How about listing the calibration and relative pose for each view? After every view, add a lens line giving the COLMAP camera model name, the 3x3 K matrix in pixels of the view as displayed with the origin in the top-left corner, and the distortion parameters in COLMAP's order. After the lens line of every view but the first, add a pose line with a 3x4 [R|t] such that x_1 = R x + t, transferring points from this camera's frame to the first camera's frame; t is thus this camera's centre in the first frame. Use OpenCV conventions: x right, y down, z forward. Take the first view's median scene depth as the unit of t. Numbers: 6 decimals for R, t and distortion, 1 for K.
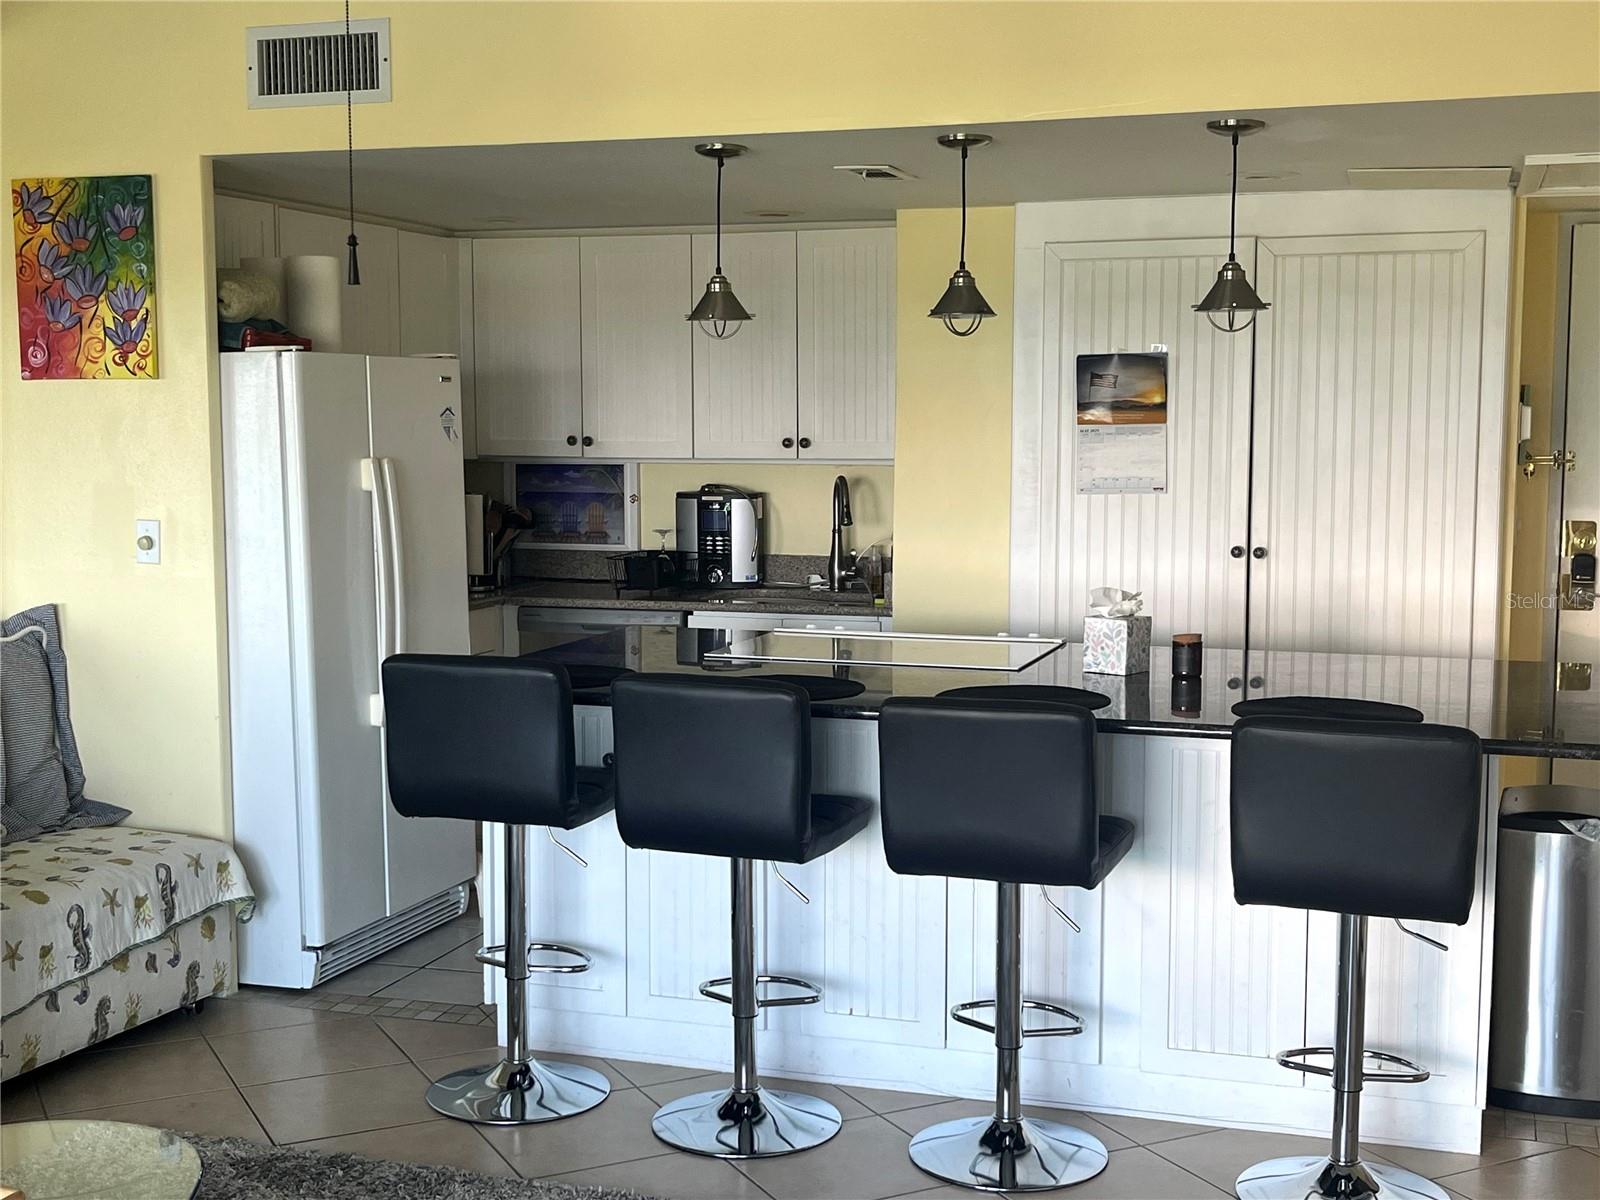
lens RADIAL K [[1979.1, 0, 797.9], [0, 1979.1, 610.9], [0, 0, 1]] dist [0.039565, 0.000000]
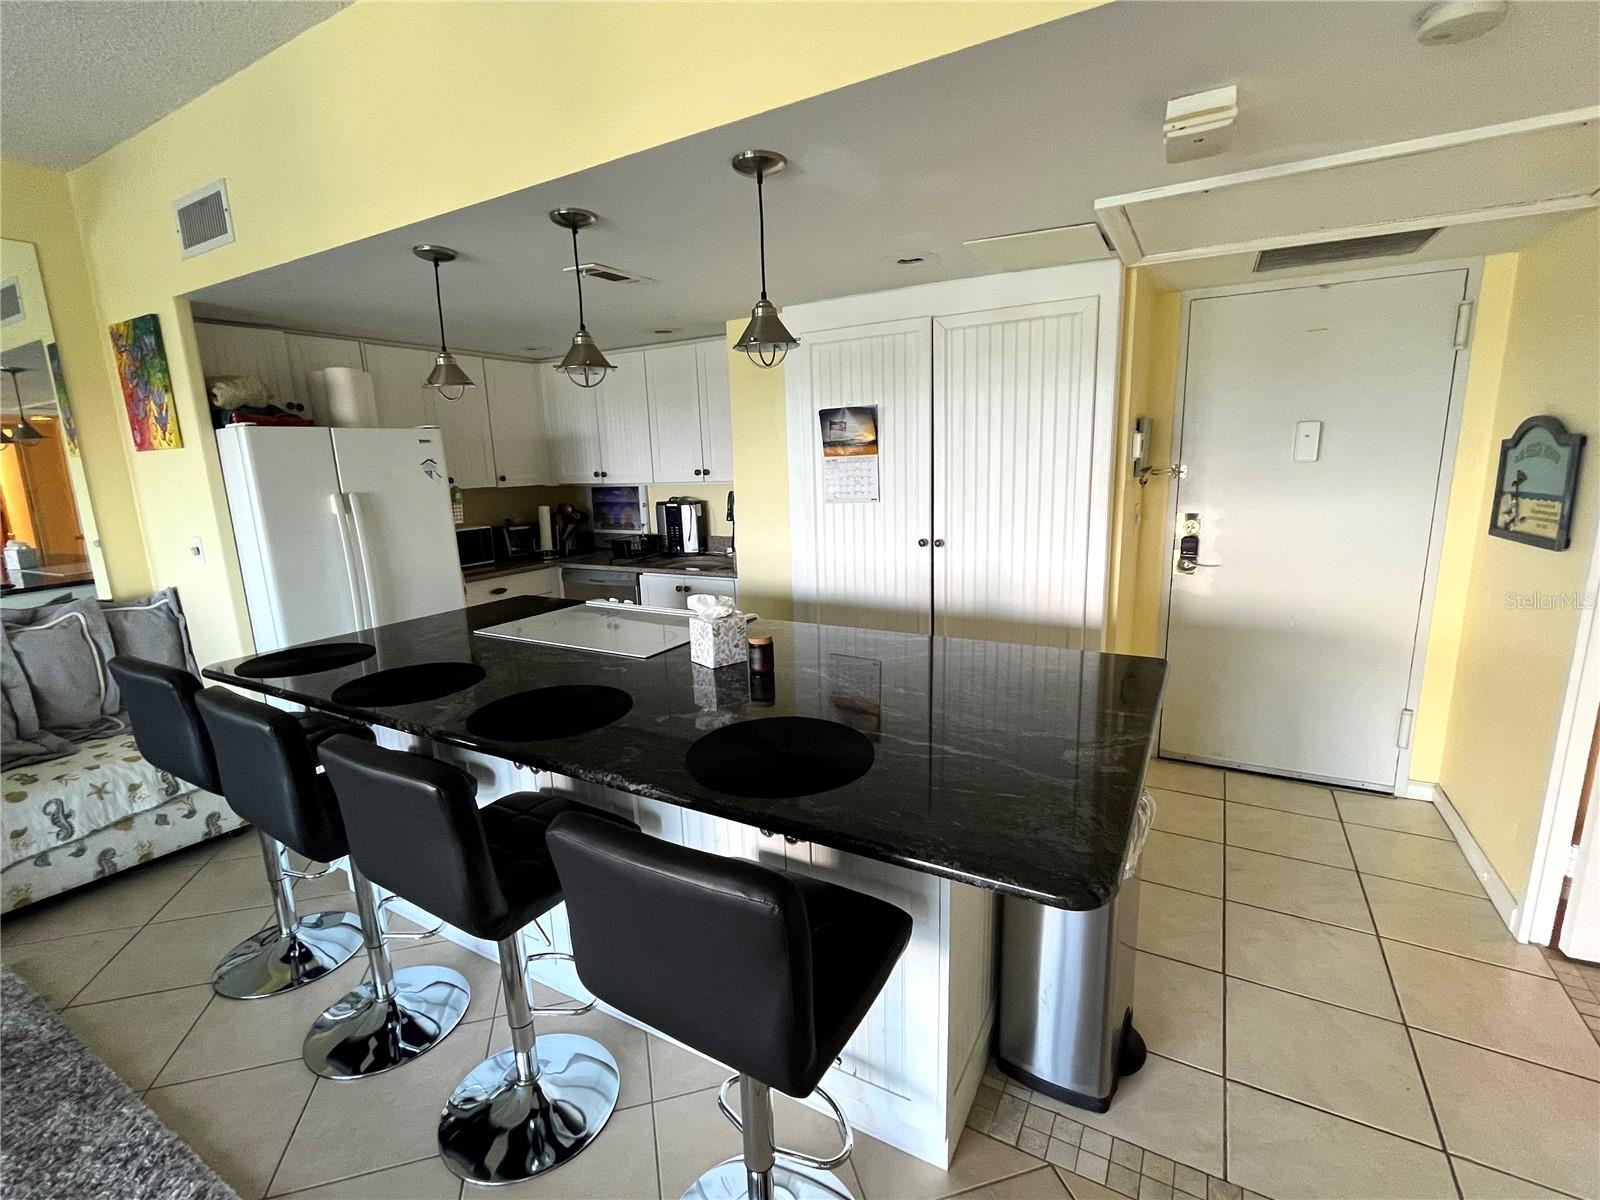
lens RADIAL K [[726.2, 0, 796.8], [0, 726.2, 605.1], [0, 0, 1]] dist [-0.004610, 0.000182]
pose [[0.979085, 0.009406, -0.203236, 0.246436], [0.011566, 0.994742, 0.101756, -0.040575], [0.203125, -0.101979, 0.973828, 0.472438]]
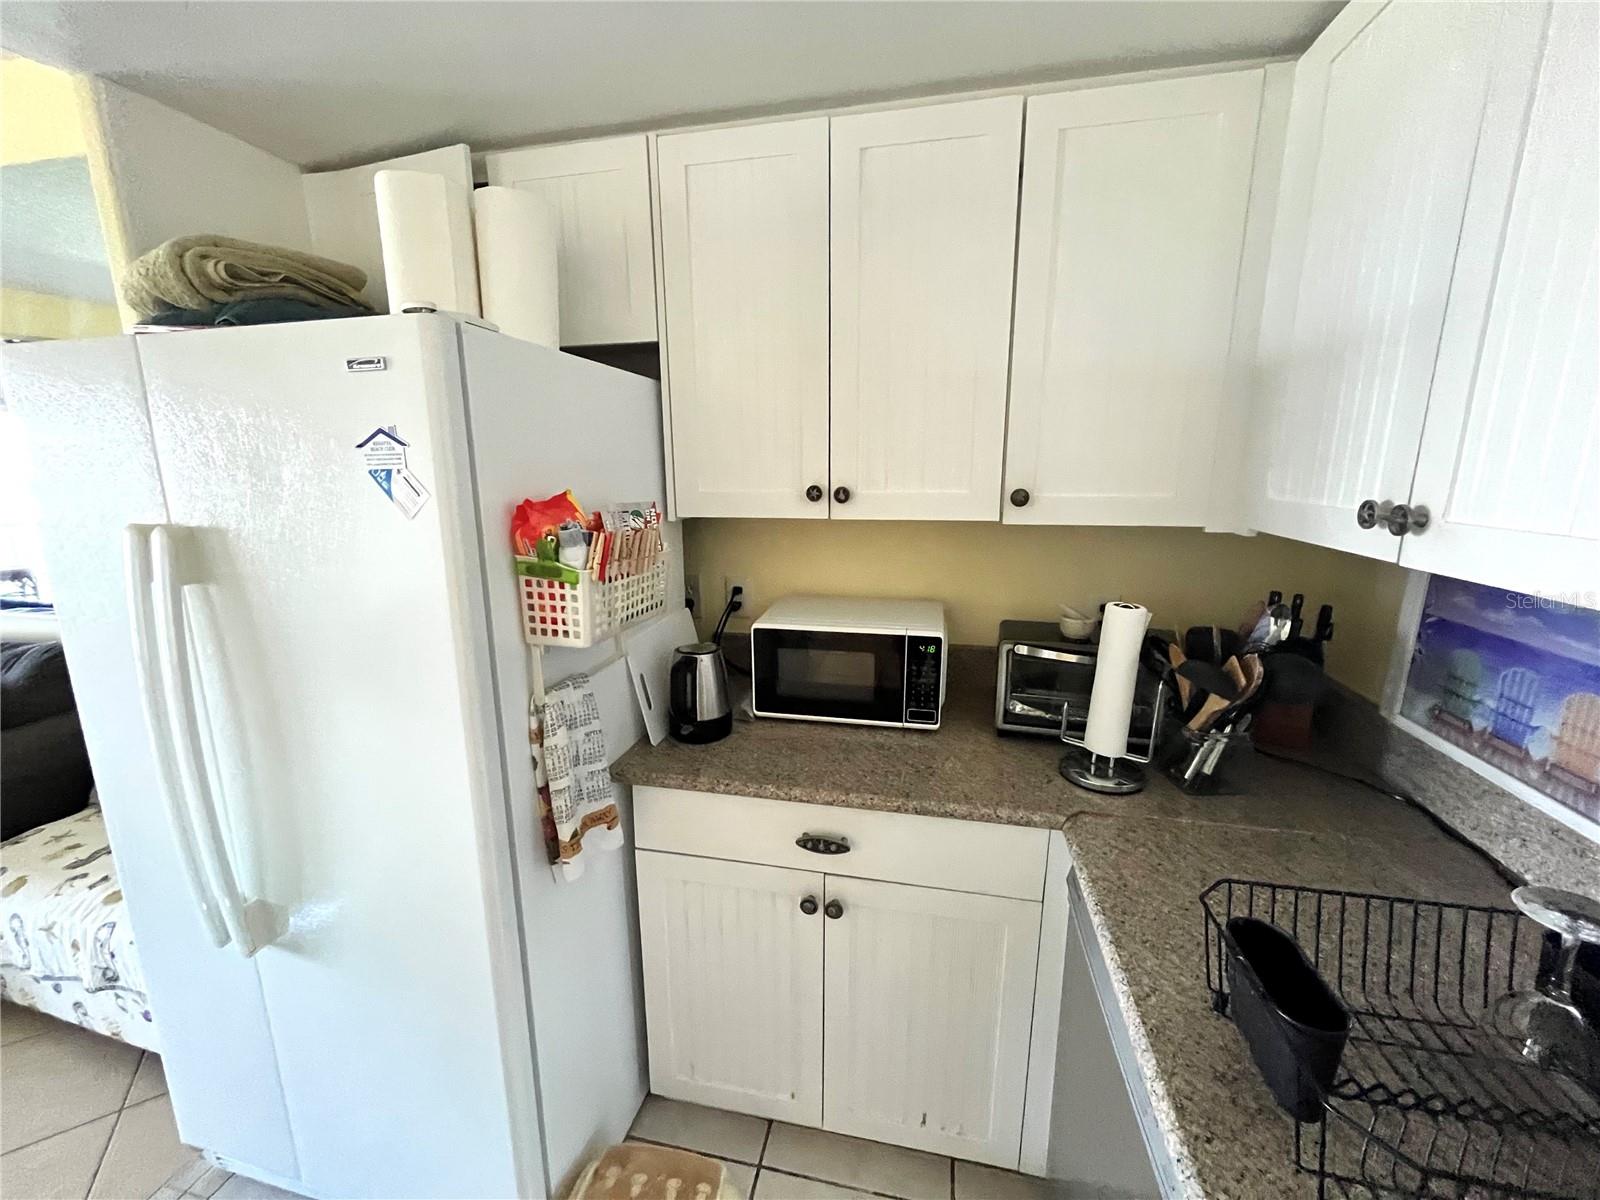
lens RADIAL K [[645.1, 0, 797.7], [0, 645.1, 606.0], [0, 0, 1]] dist [0.000706, -0.001344]
pose [[0.101198, 0.214782, -0.971405, -0.011447], [-0.095566, 0.974001, 0.205401, -0.103626], [0.990266, 0.072048, 0.119093, 1.094864]]
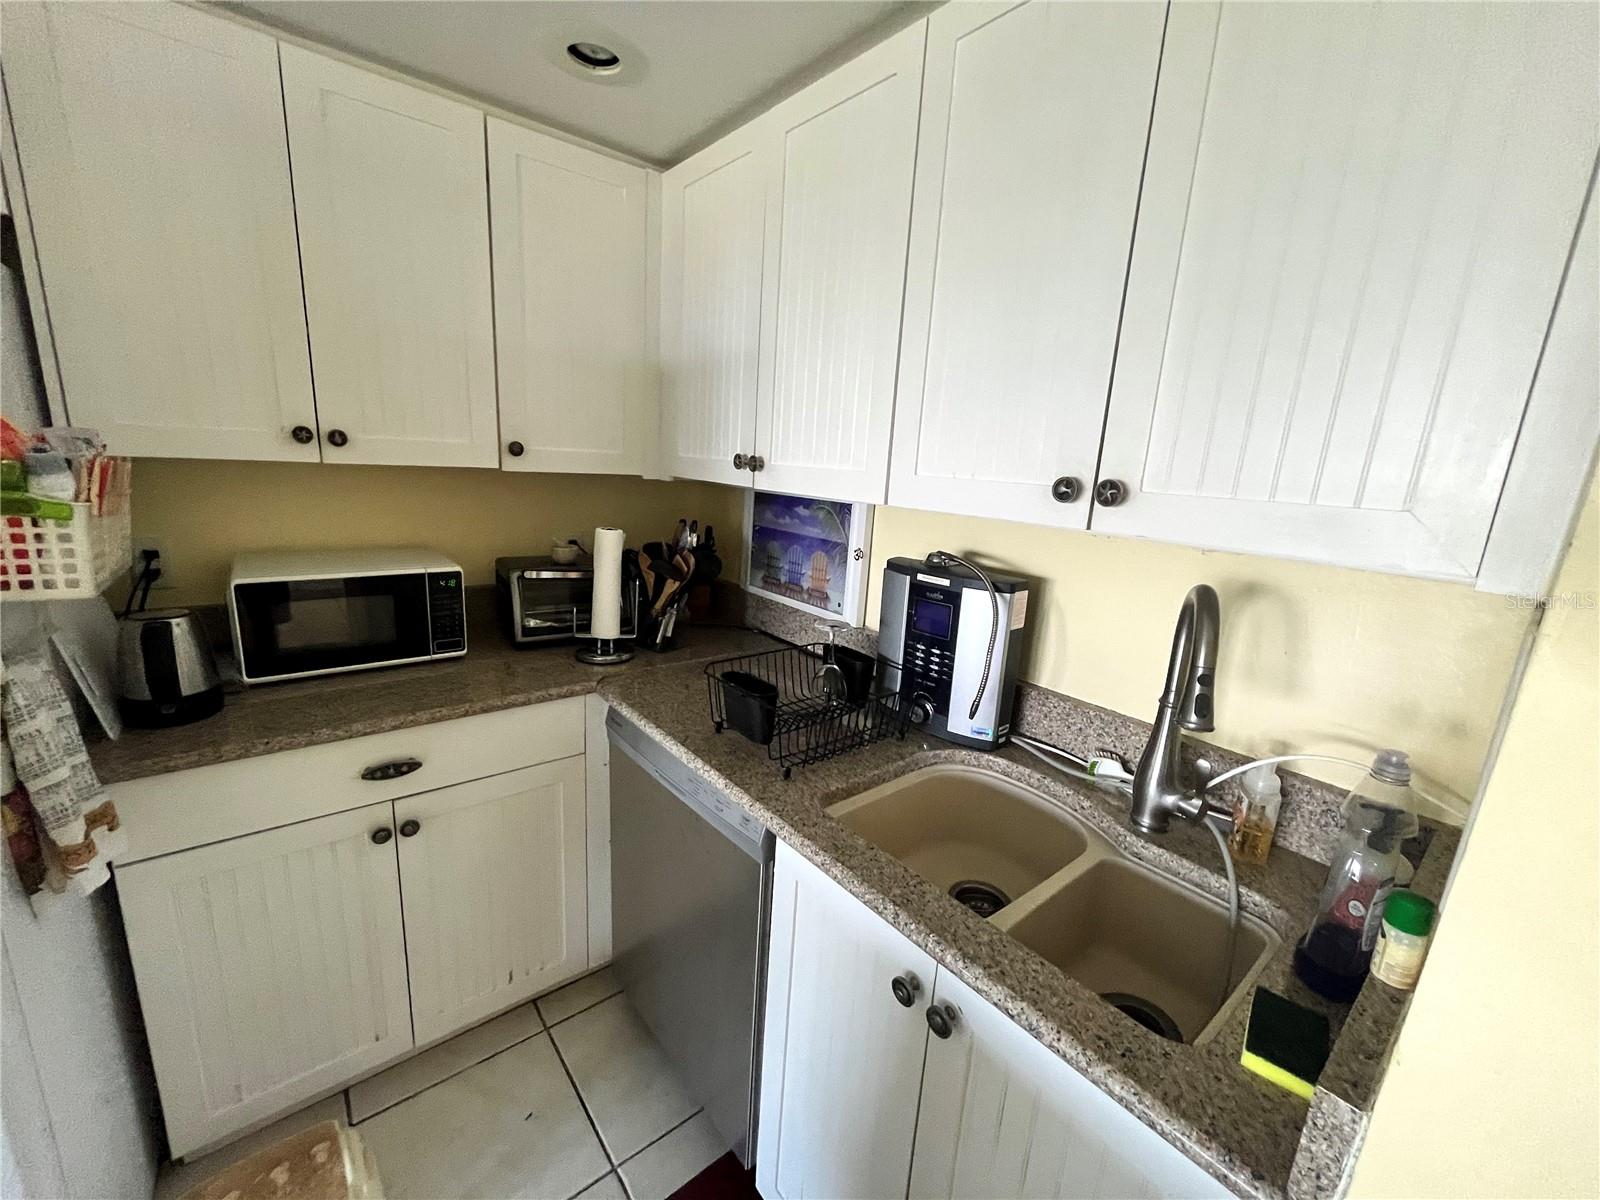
lens RADIAL K [[645.1, 0, 796.3], [0, 645.1, 604.7], [0, 0, 1]] dist [0.000706, -0.001344]
pose [[0.839340, 0.171088, -0.515981, 0.024482], [-0.114234, 0.983499, 0.140283, -0.088298], [0.531468, -0.058802, 0.845035, 1.021591]]
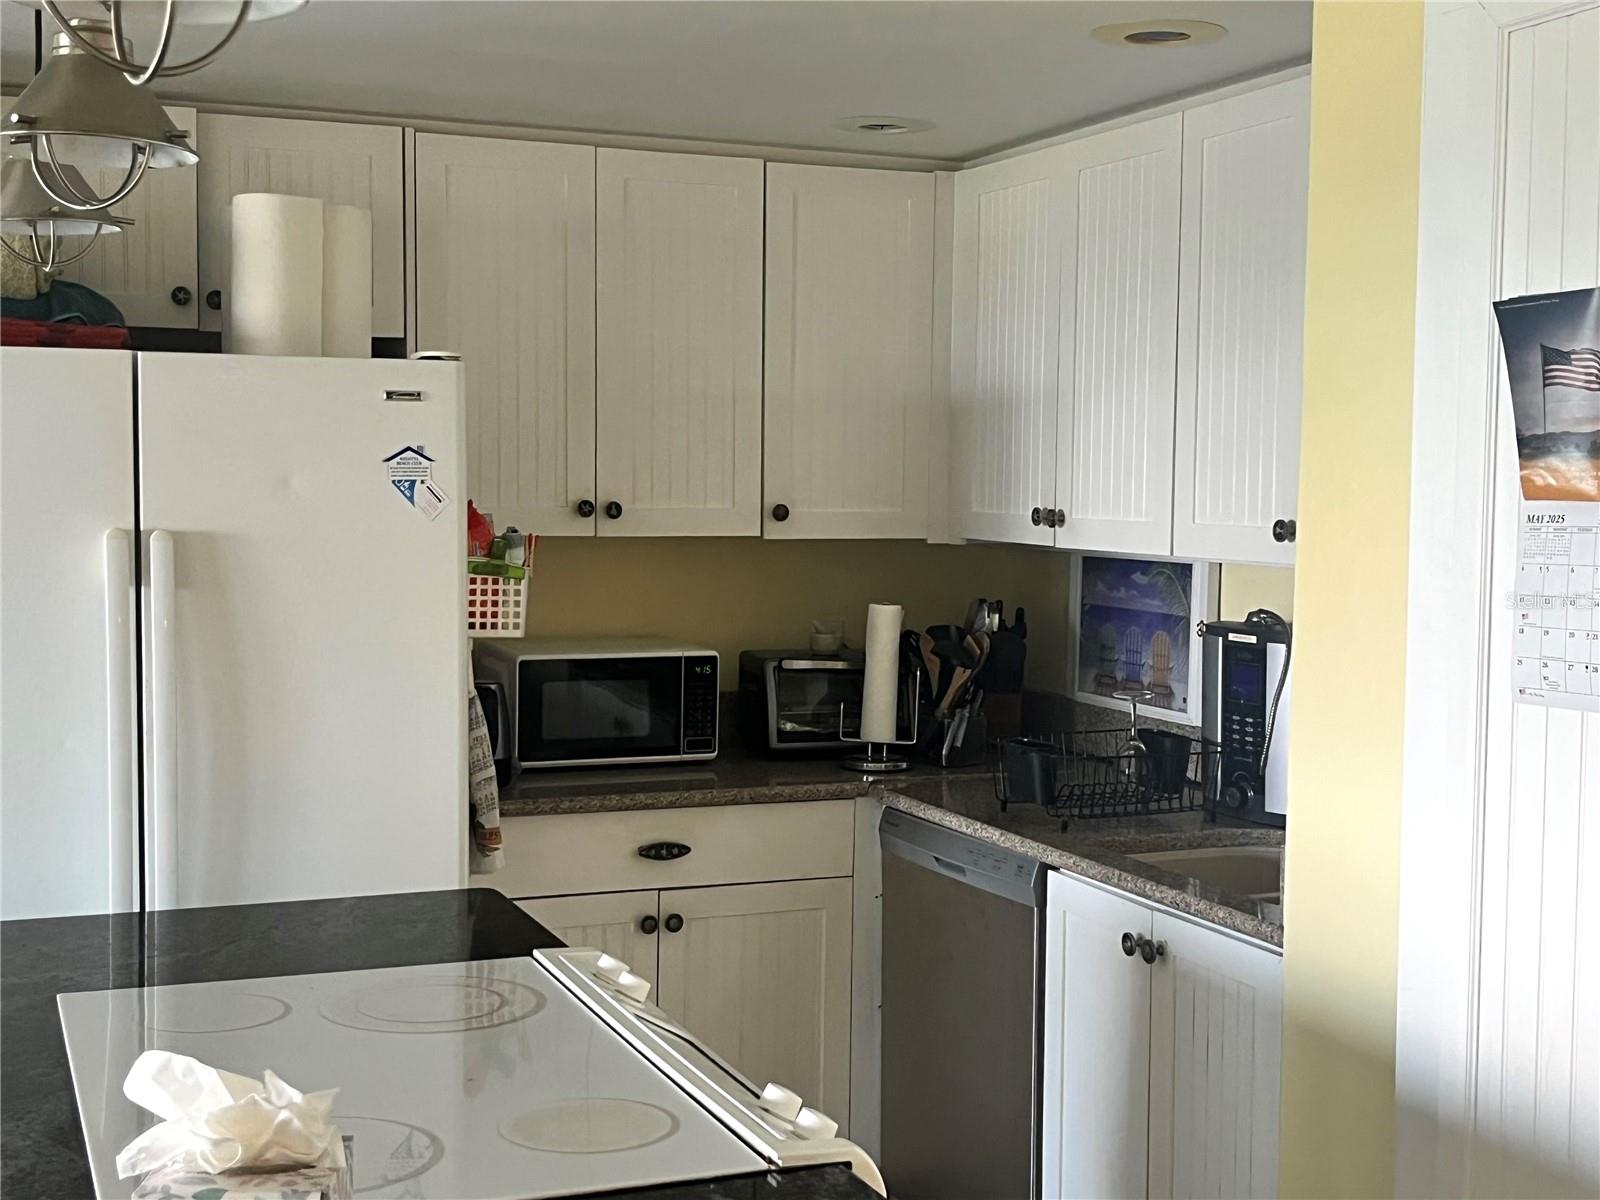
lens RADIAL K [[2118.3, 0, 815.3], [0, 2118.3, 603.0], [0, 0, 1]] dist [0.086987, 0.000000]
pose [[0.653181, 0.056750, -0.755072, 0.360189], [-0.089247, 0.996007, -0.002346, -0.068079], [0.751924, 0.068921, 0.655638, 0.702833]]
